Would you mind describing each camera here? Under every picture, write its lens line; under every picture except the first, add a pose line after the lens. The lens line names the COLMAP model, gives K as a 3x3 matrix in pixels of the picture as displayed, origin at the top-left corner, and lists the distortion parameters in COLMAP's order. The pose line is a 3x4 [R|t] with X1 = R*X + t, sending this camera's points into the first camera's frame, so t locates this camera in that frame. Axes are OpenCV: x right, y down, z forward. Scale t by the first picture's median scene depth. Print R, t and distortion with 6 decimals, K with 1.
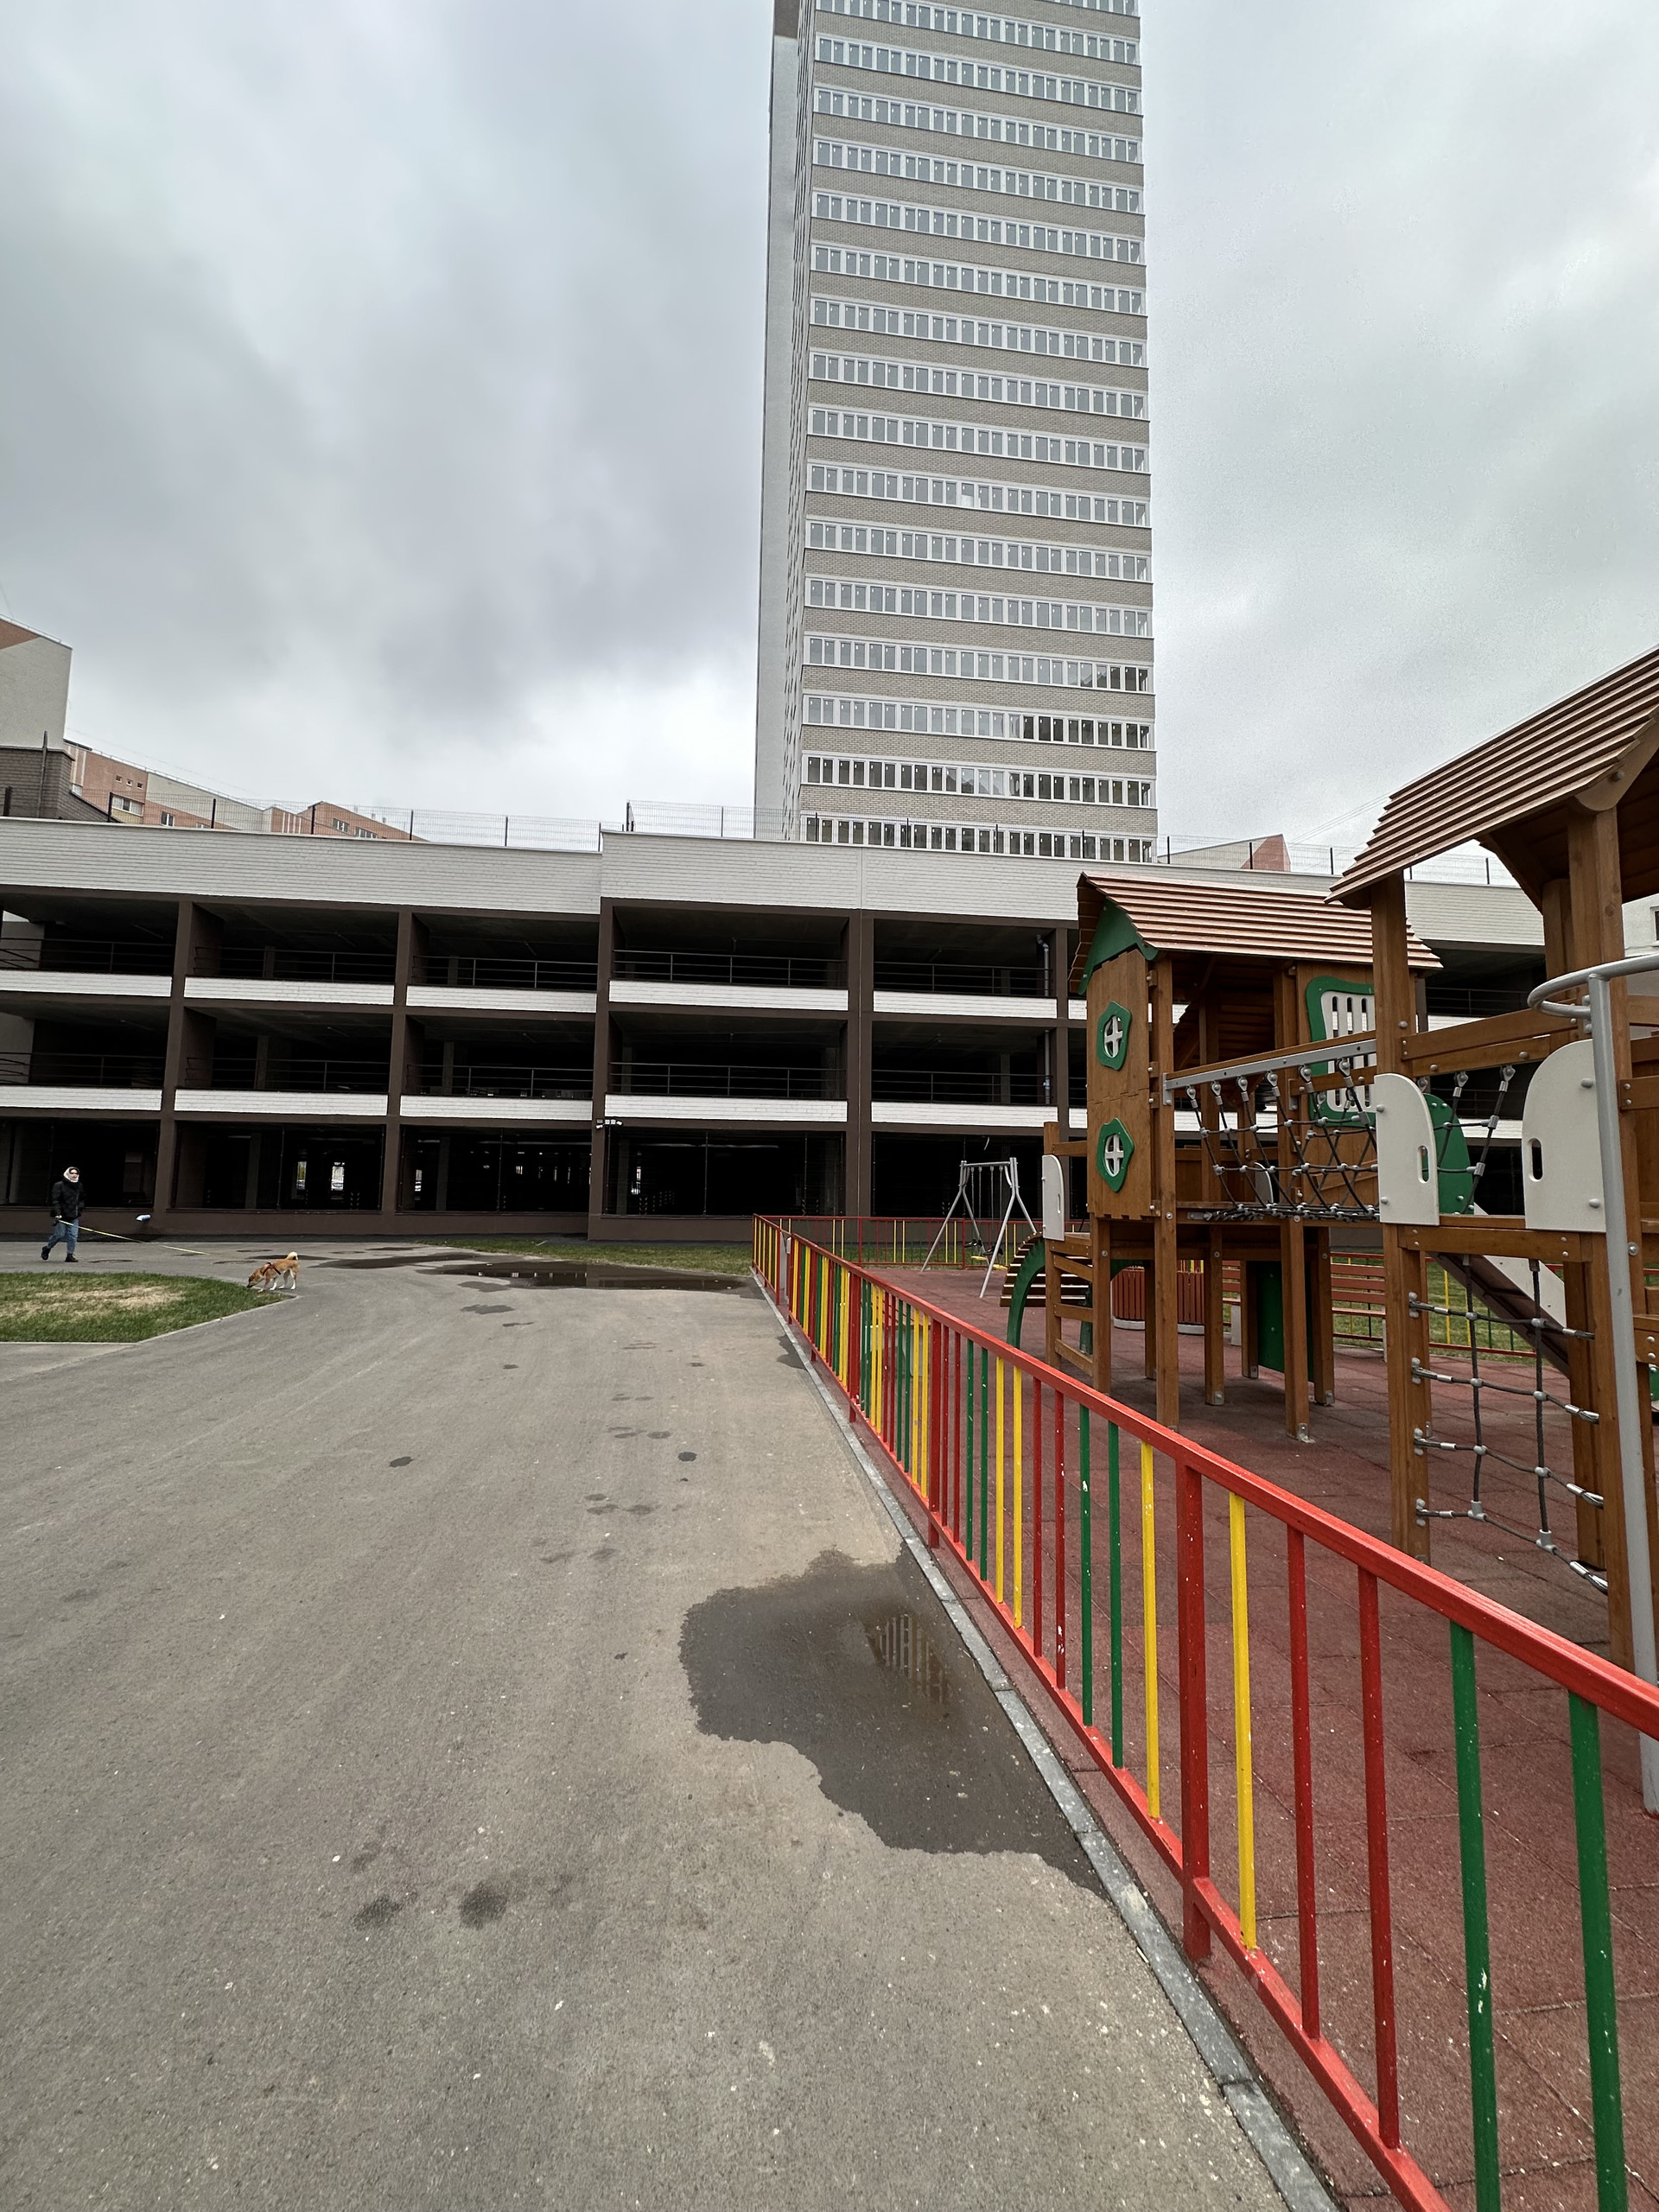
lens RADIAL K [[879.3, 0, 829.5], [0, 879.3, 1106.0], [0, 0, 1]] dist [-0.001361, 0.000319]
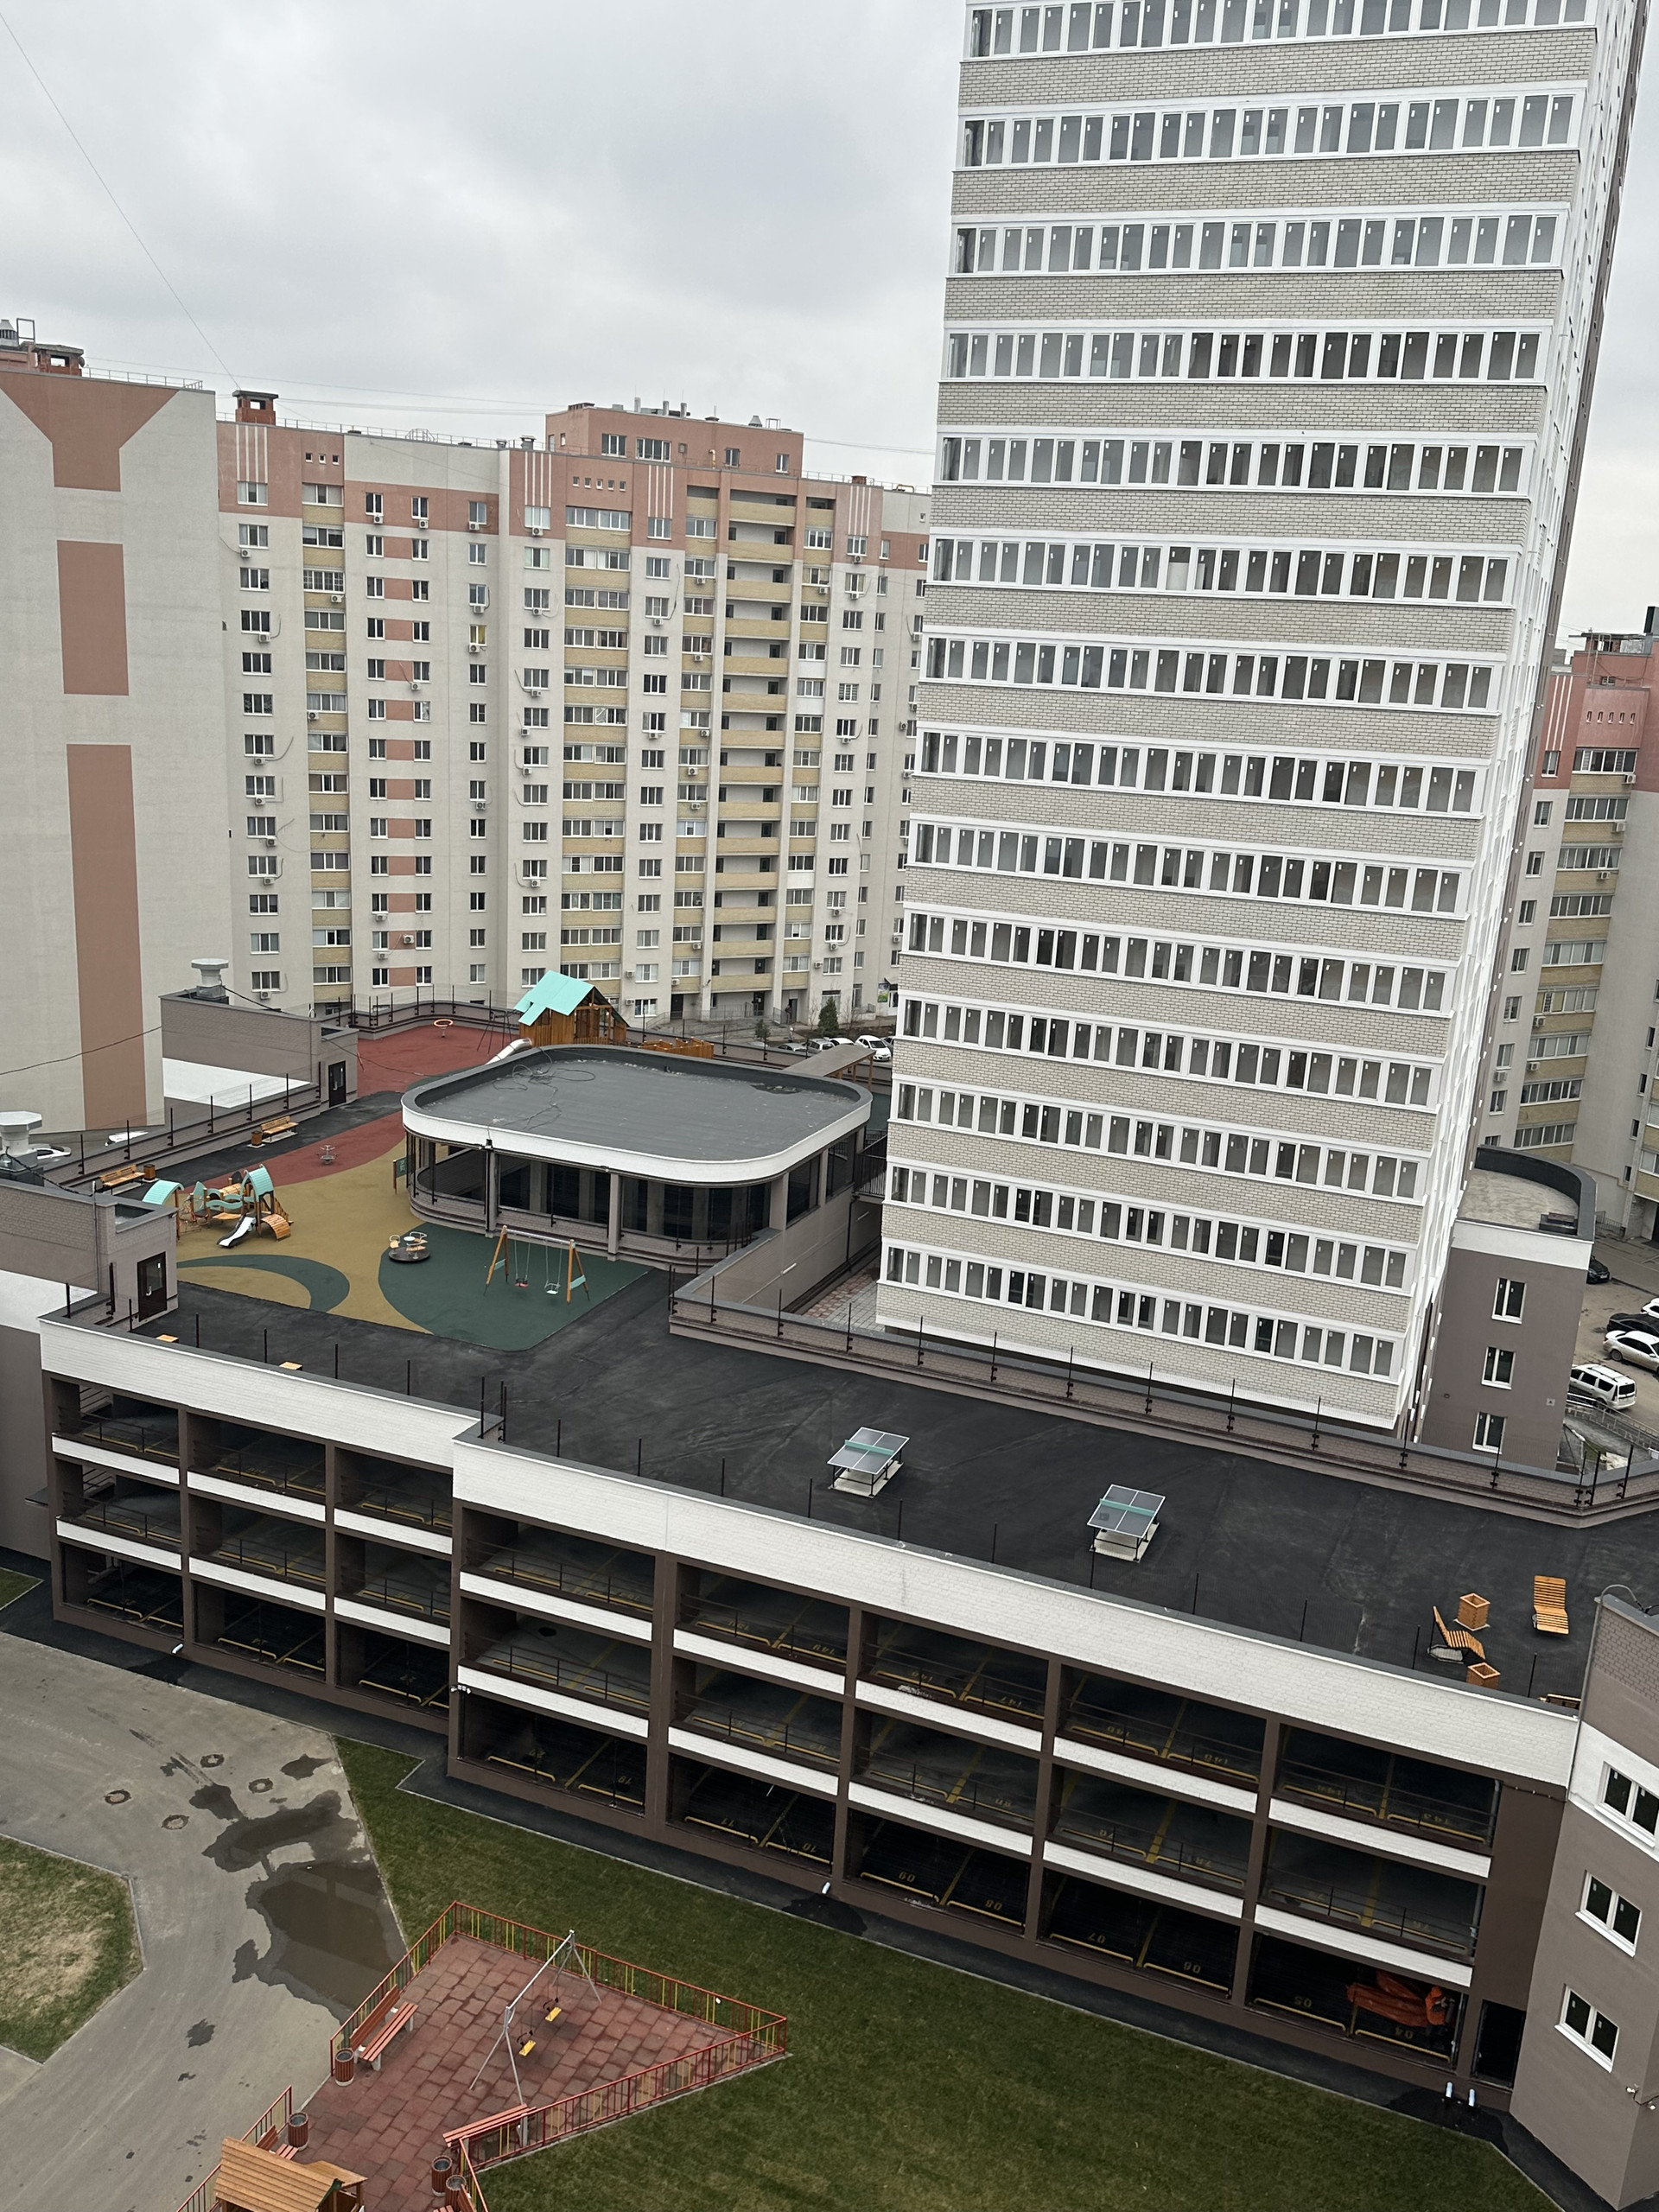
lens RADIAL K [[1849.4, 0, 831.4], [0, 1849.4, 1116.0], [0, 0, 1]] dist [0.182903, -0.366246]
pose [[0.871336, 0.157038, -0.464878, 1.998051], [0.002121, 0.946191, 0.323602, -2.472703], [0.490681, -0.282952, 0.824118, -0.964487]]
